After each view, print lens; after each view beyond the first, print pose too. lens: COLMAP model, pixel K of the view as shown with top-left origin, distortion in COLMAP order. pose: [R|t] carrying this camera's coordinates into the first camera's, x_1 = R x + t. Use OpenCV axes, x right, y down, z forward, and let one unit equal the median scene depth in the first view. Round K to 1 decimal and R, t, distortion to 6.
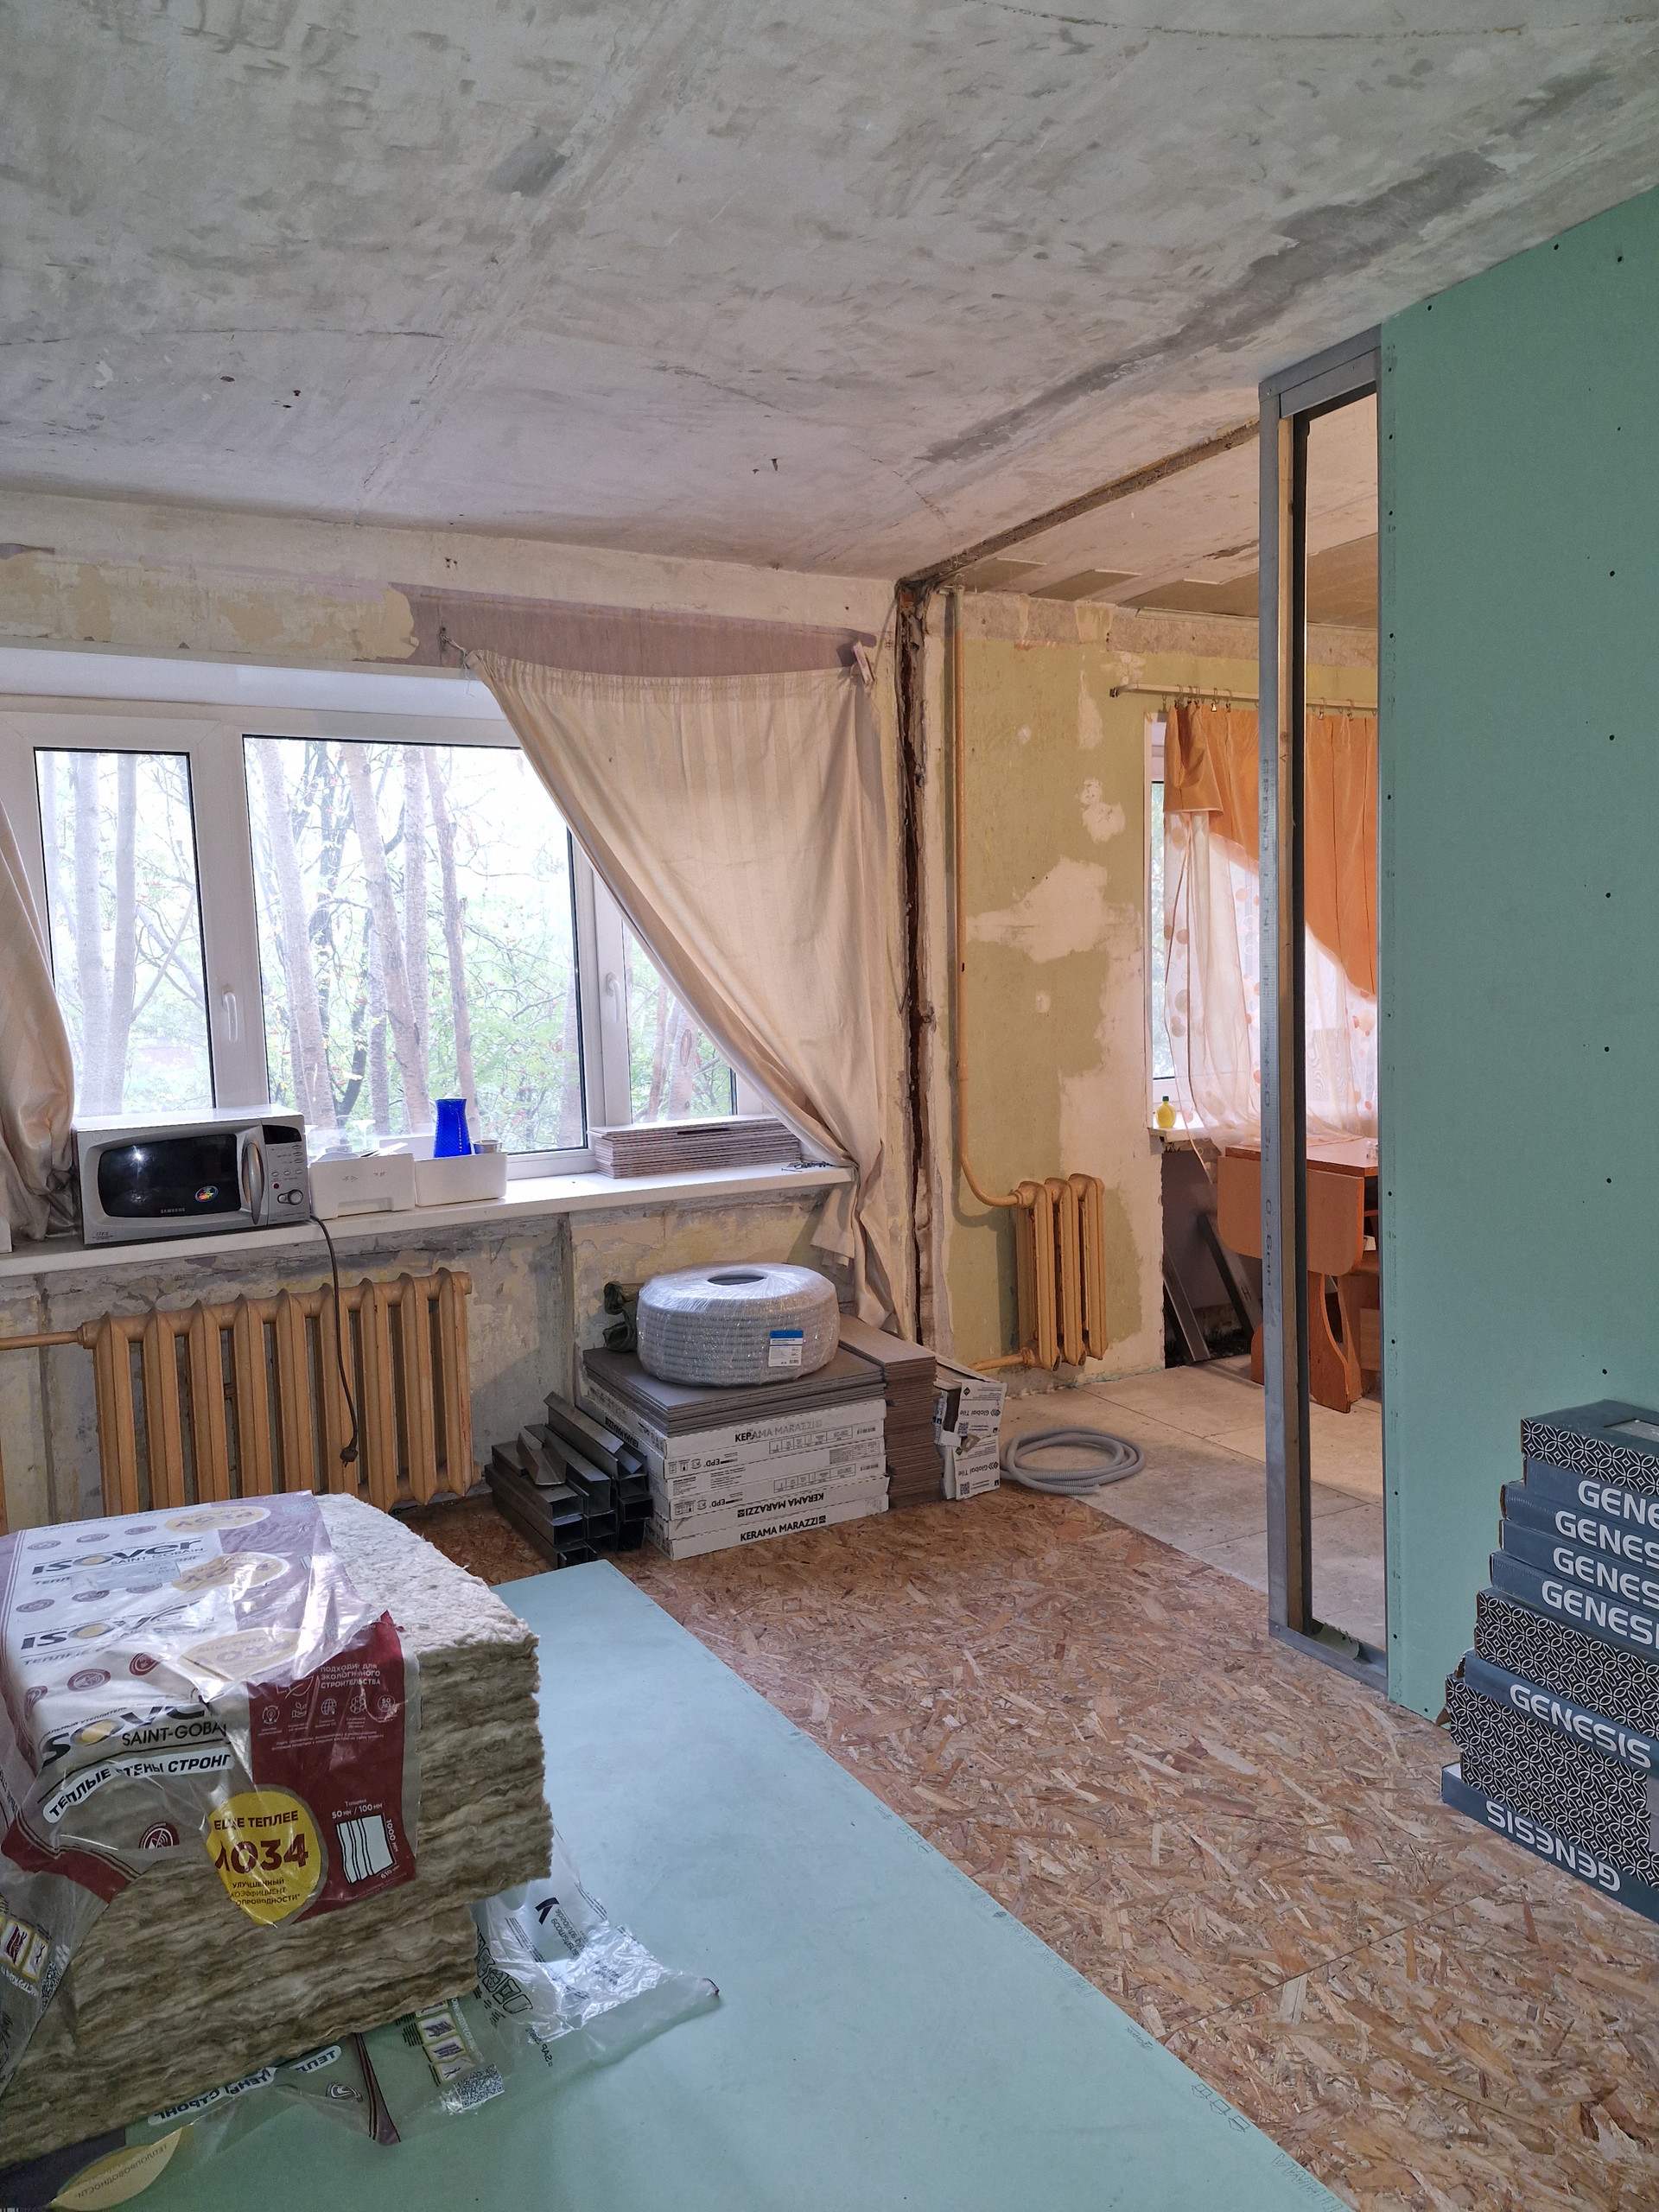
lens RADIAL K [[1528.8, 0, 820.0], [0, 1528.8, 1095.4], [0, 0, 1]] dist [0.077533, -0.070987]
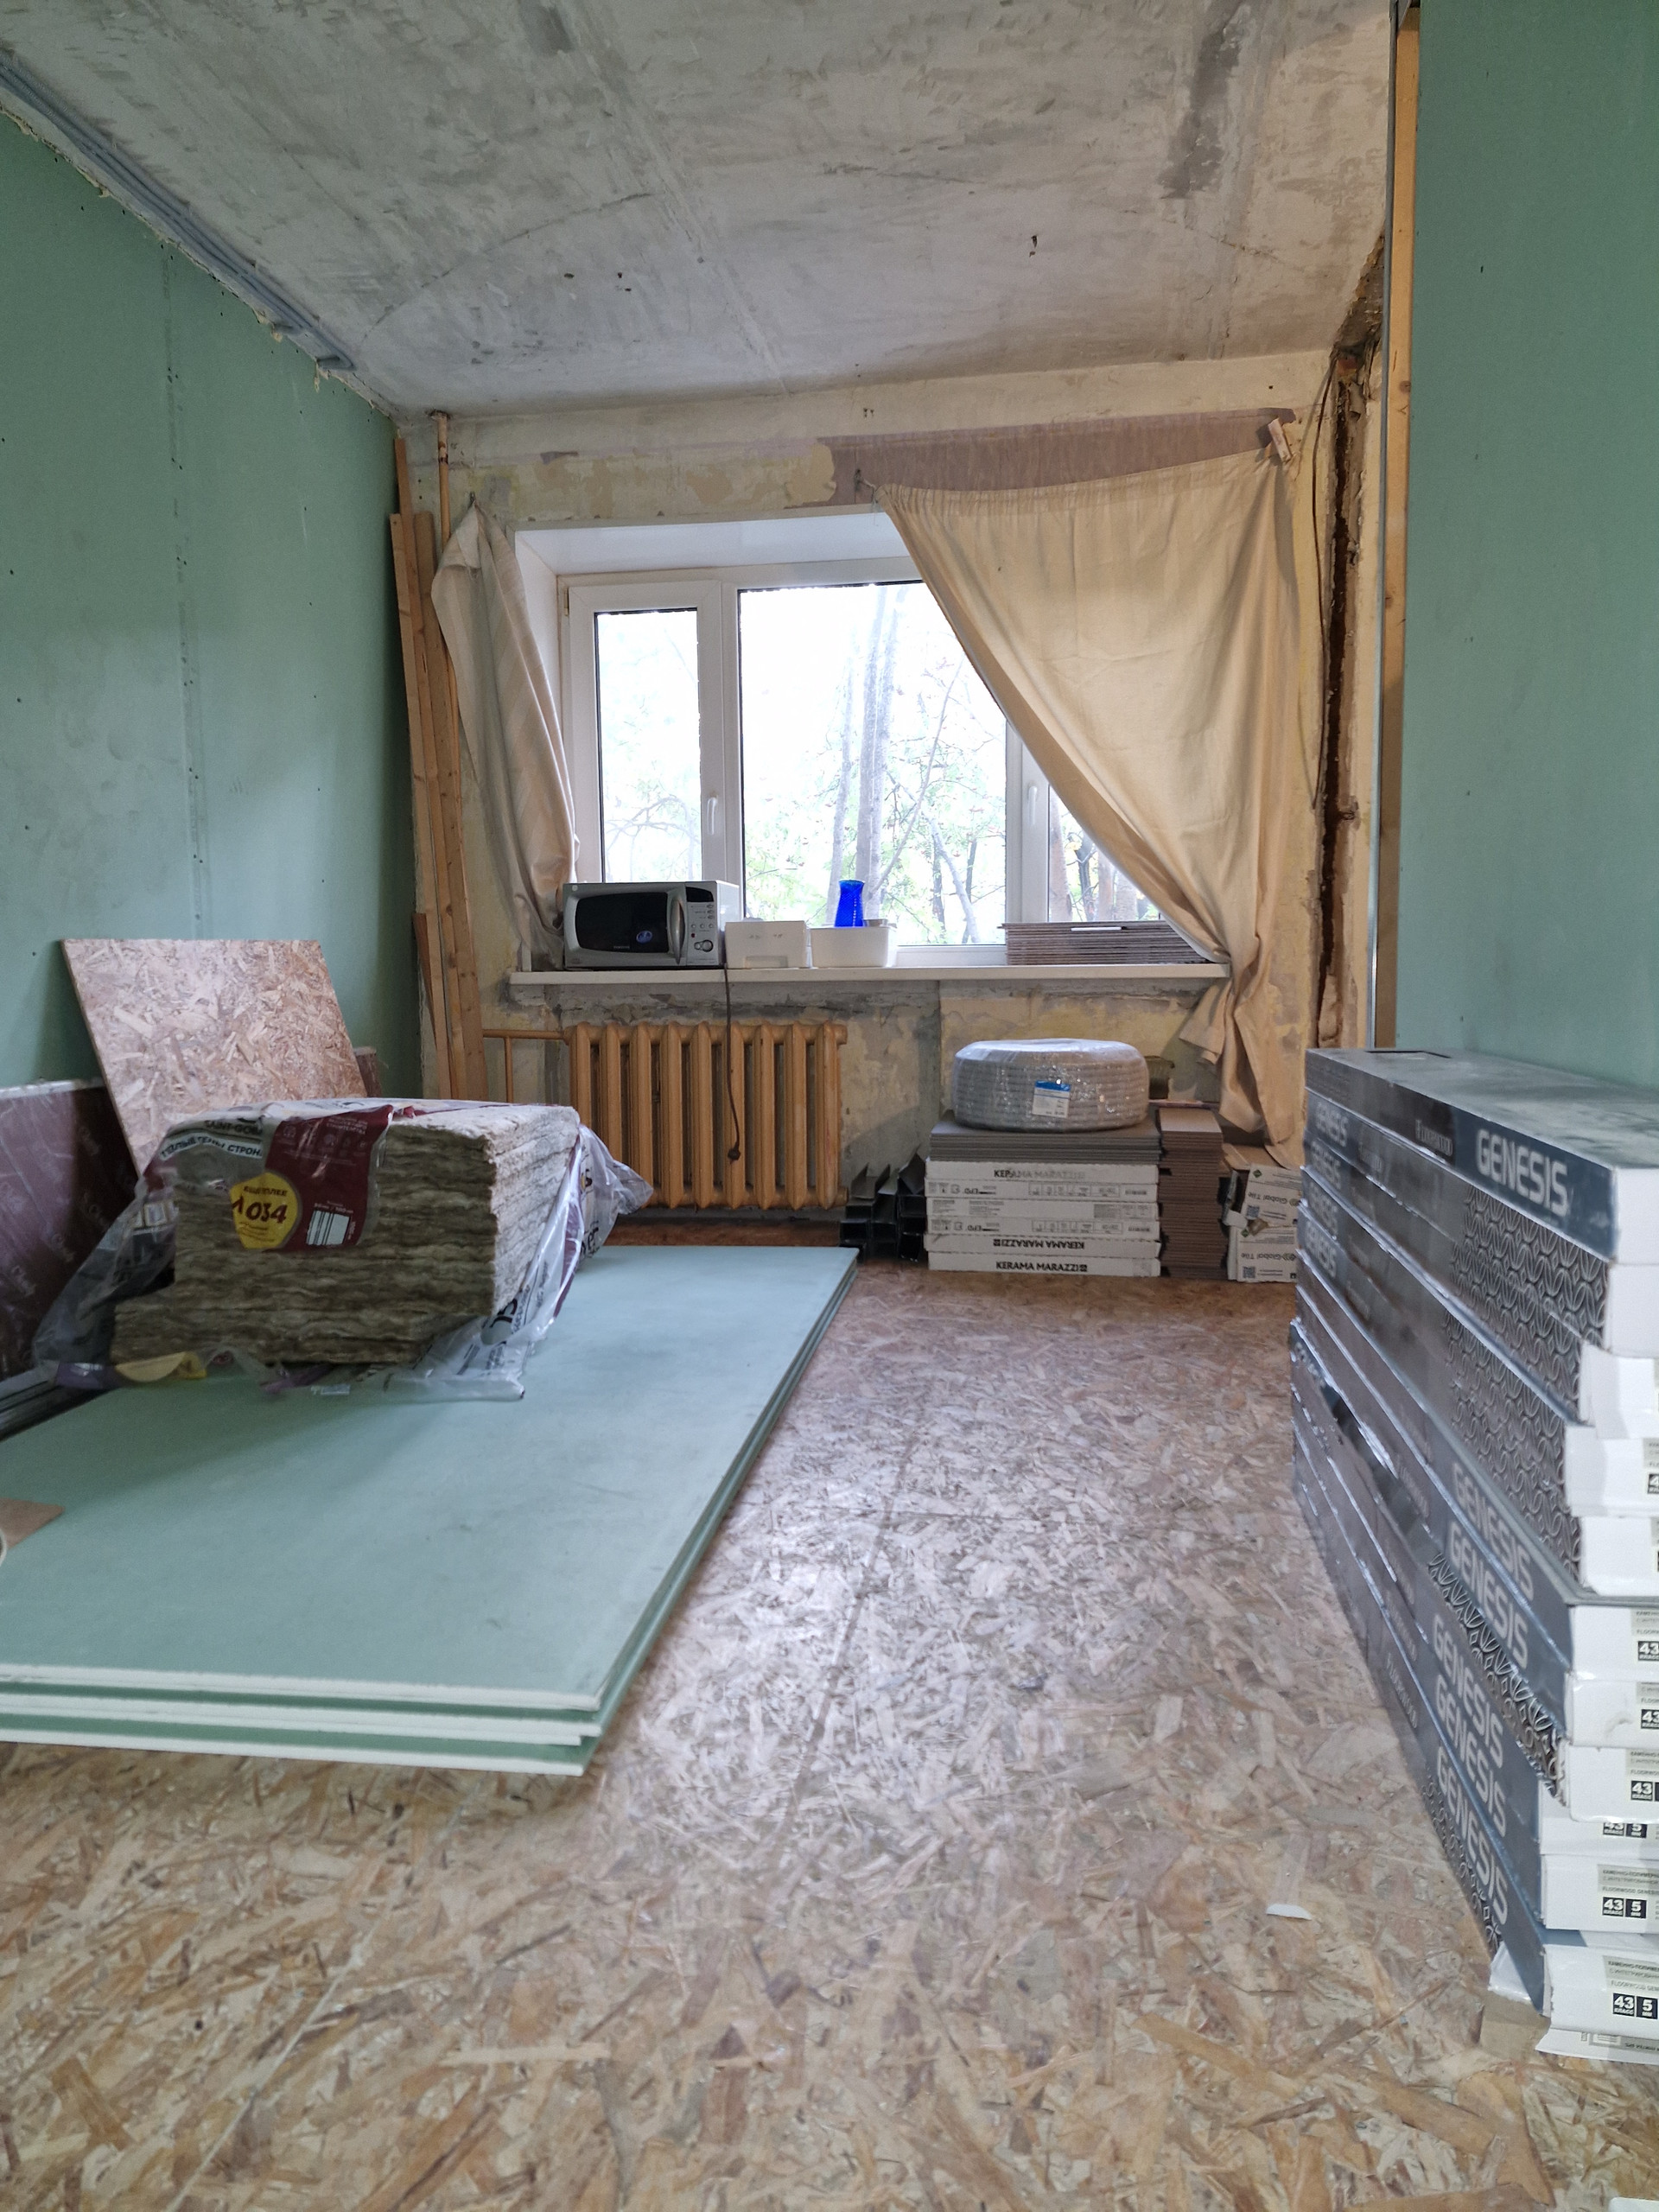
lens RADIAL K [[1528.8, 0, 806.0], [0, 1528.8, 1092.7], [0, 0, 1]] dist [0.077533, -0.070987]
pose [[0.792069, 0.071677, -0.606209, 0.455717], [-0.069615, 0.997210, 0.026950, 0.135798], [0.606450, 0.020855, 0.794848, 0.051965]]
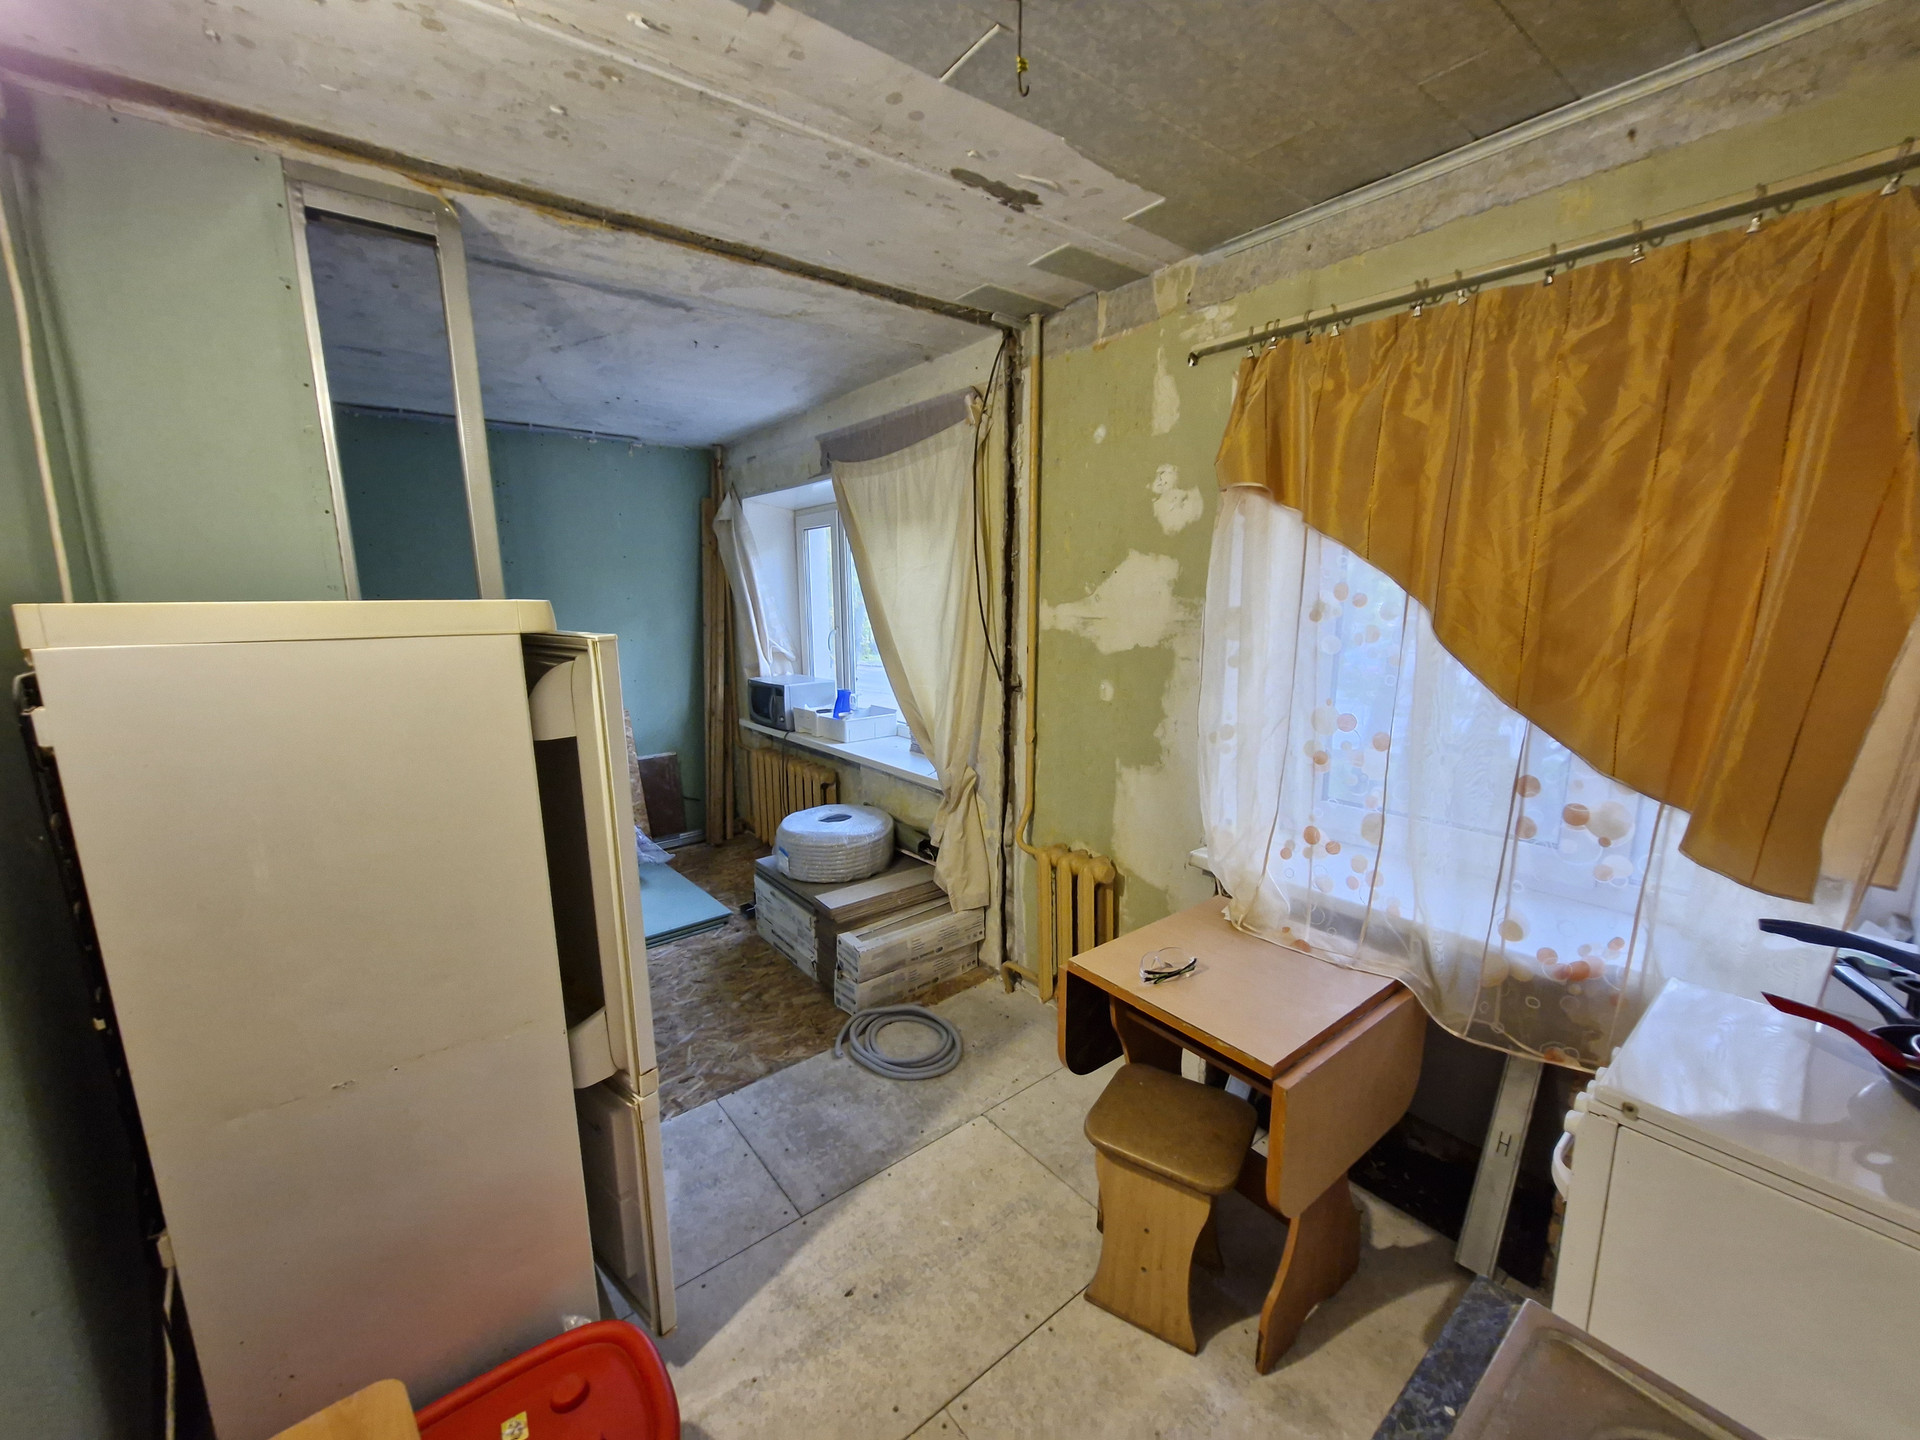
lens RADIAL K [[755.1, 0, 957.2], [0, 755.1, 734.9], [0, 0, 1]] dist [0.006304, -0.000978]
pose [[0.183188, 0.208637, -0.960683, 0.767306], [-0.086409, 0.976855, 0.195672, -0.150339], [0.979273, 0.047167, 0.196976, 0.960517]]
